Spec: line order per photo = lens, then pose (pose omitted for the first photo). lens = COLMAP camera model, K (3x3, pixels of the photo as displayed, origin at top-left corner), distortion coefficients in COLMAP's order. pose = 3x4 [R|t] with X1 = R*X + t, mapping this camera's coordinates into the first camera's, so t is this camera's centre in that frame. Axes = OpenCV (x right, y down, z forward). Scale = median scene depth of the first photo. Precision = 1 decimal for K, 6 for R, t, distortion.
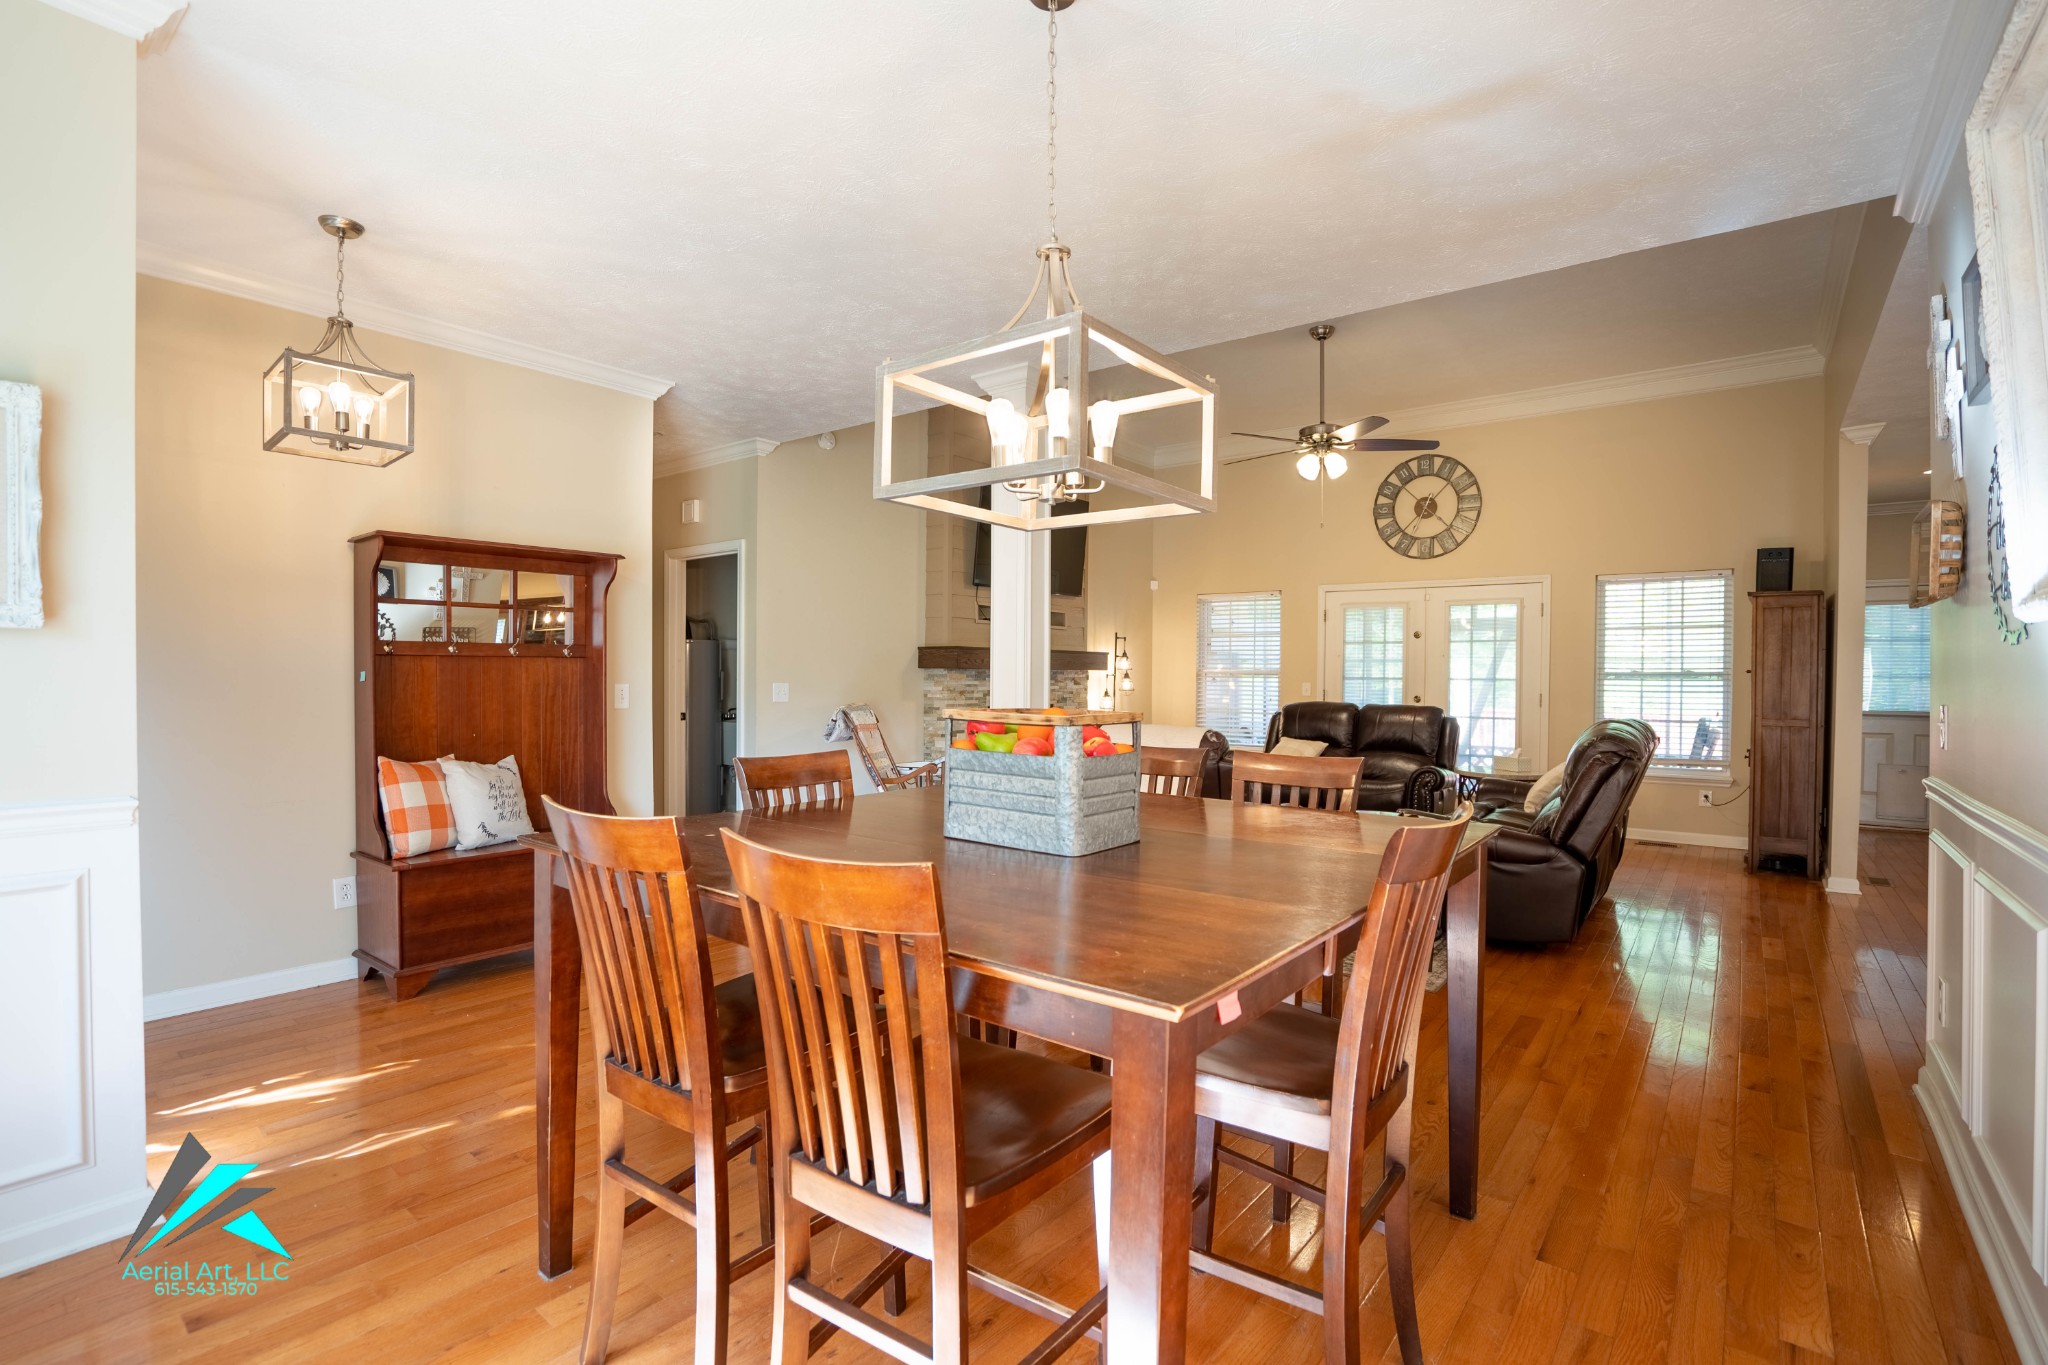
lens RADIAL K [[954.6, 0, 1024.0], [0, 954.6, 682.5], [0, 0, 1]] dist [-0.039528, 0.017582]
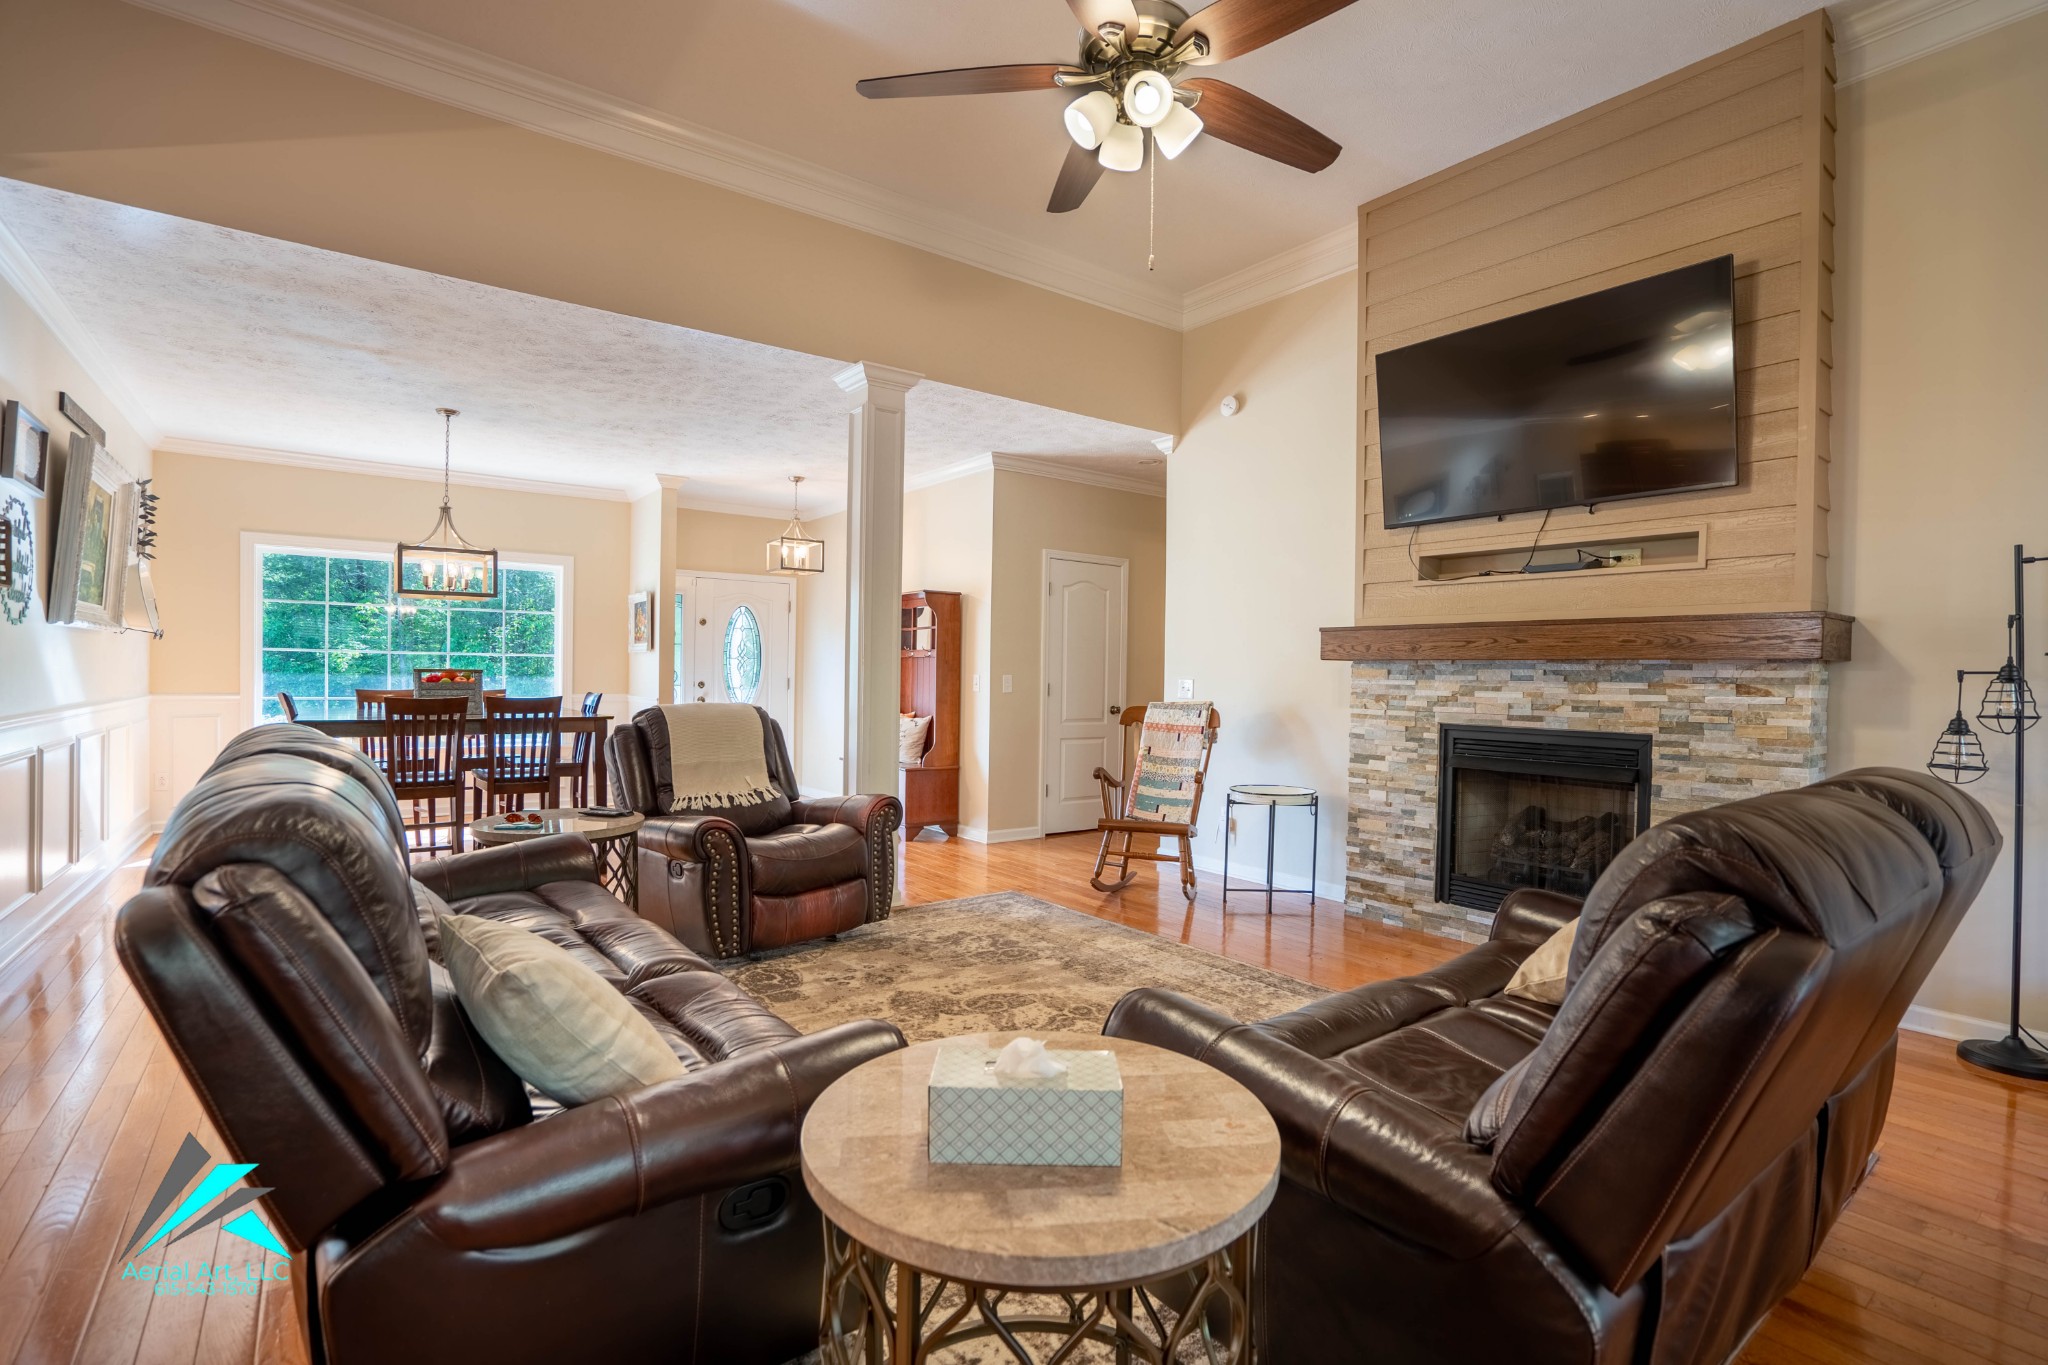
lens RADIAL K [[954.6, 0, 1024.0], [0, 954.6, 682.5], [0, 0, 1]] dist [-0.039528, 0.017582]
pose [[-0.286826, -0.006545, -0.957960, 0.547915], [-0.024557, 0.999698, 0.000523, 0.004146], [0.957668, 0.023675, -0.286900, 0.823523]]
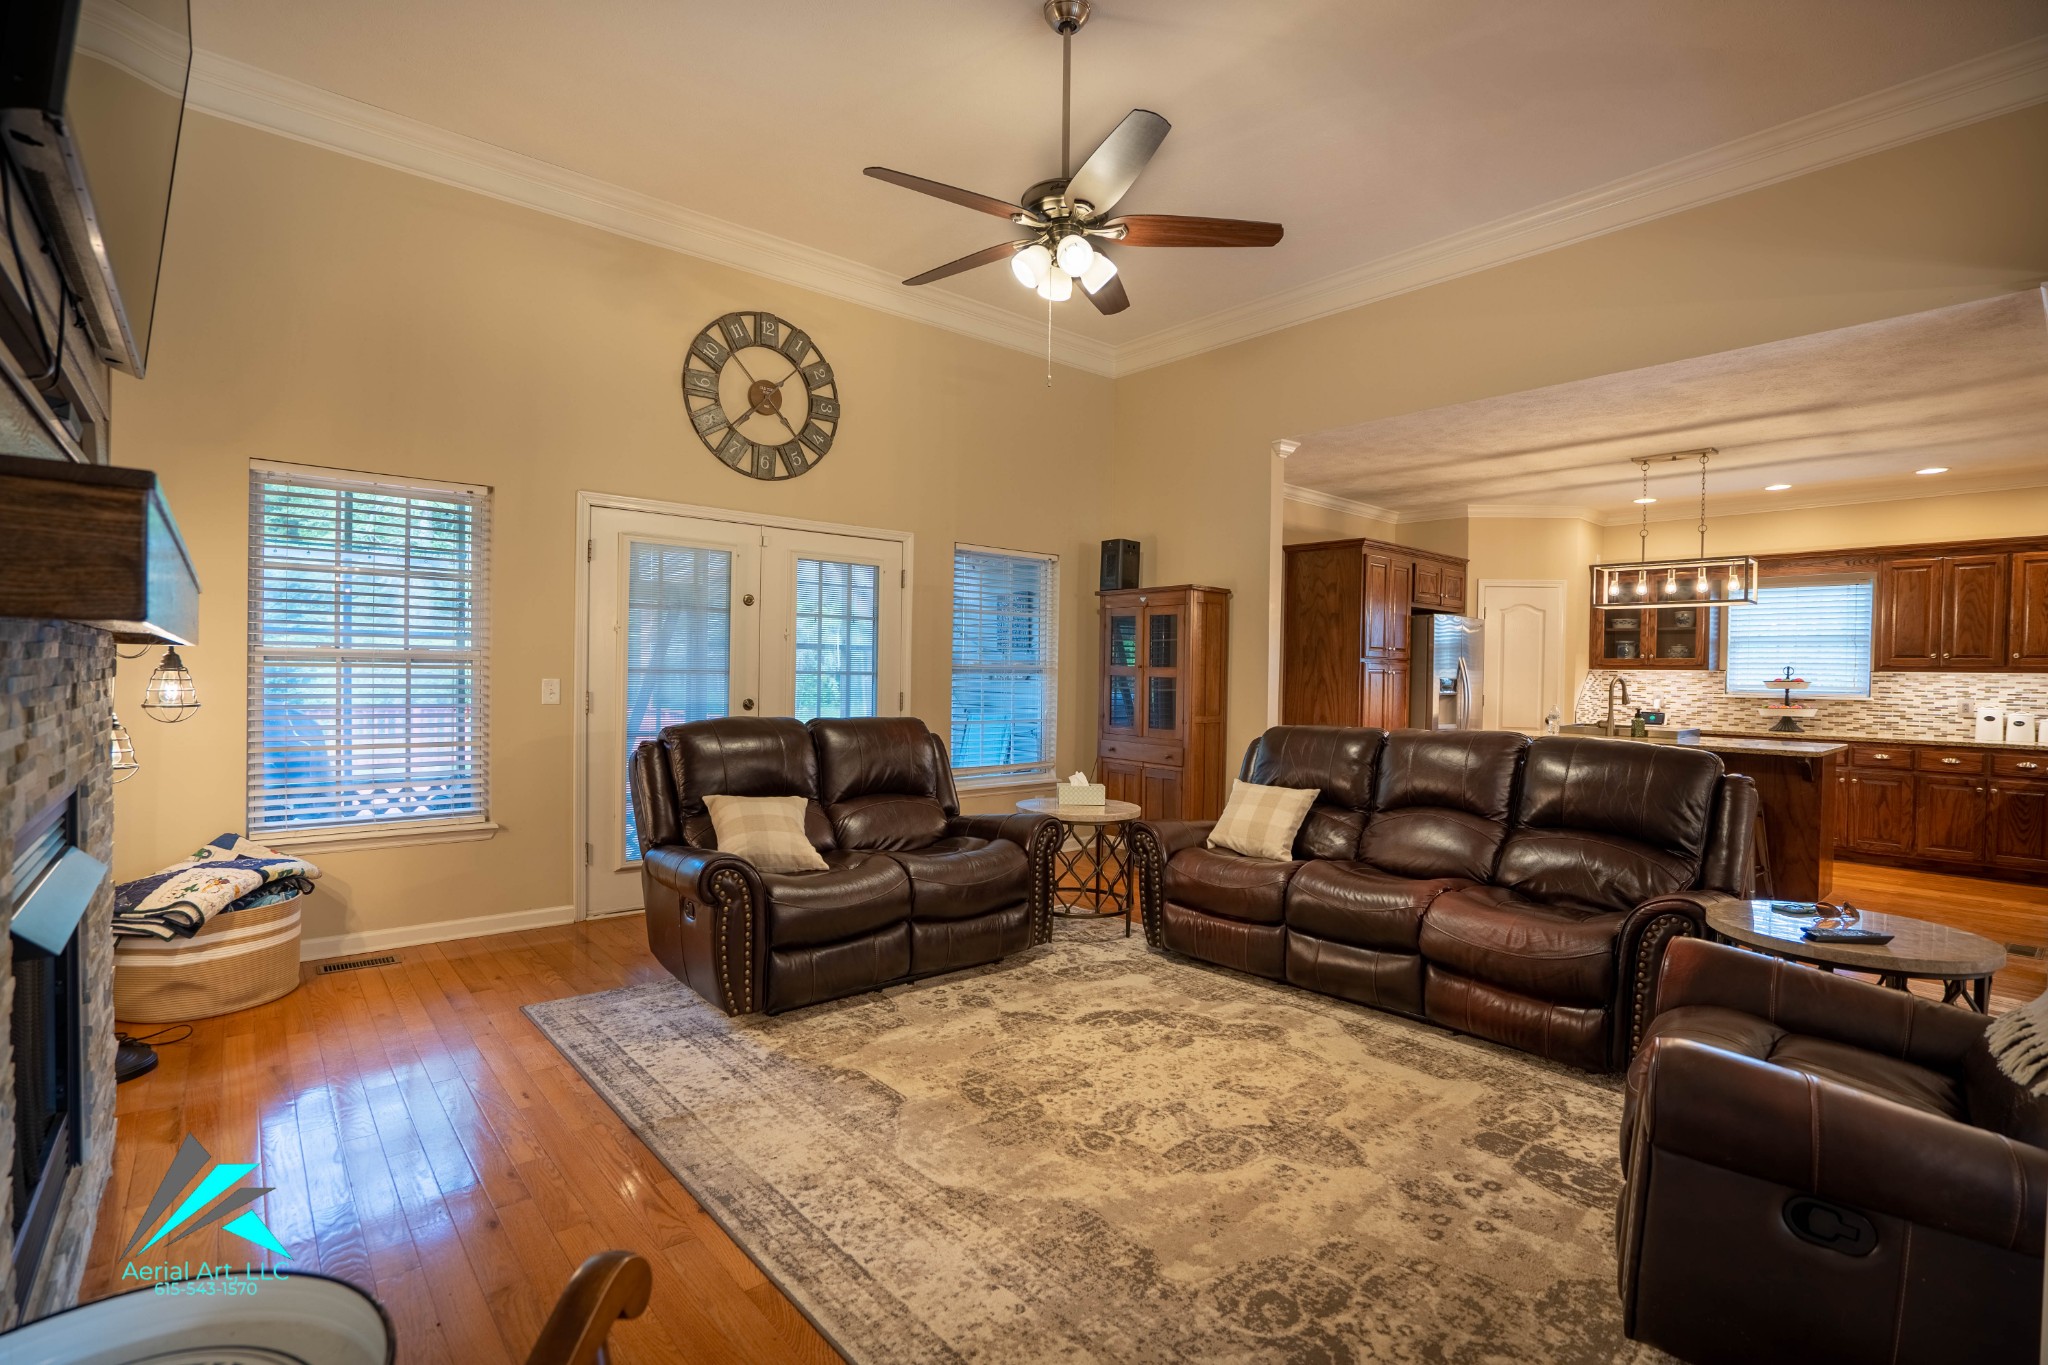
lens RADIAL K [[954.6, 0, 1024.0], [0, 954.6, 682.5], [0, 0, 1]] dist [-0.039528, 0.017582]
pose [[0.224548, -0.011791, 0.974392, -0.147812], [-0.009945, 0.999847, 0.014391, -0.008268], [-0.974412, -0.012921, 0.224397, 0.690886]]
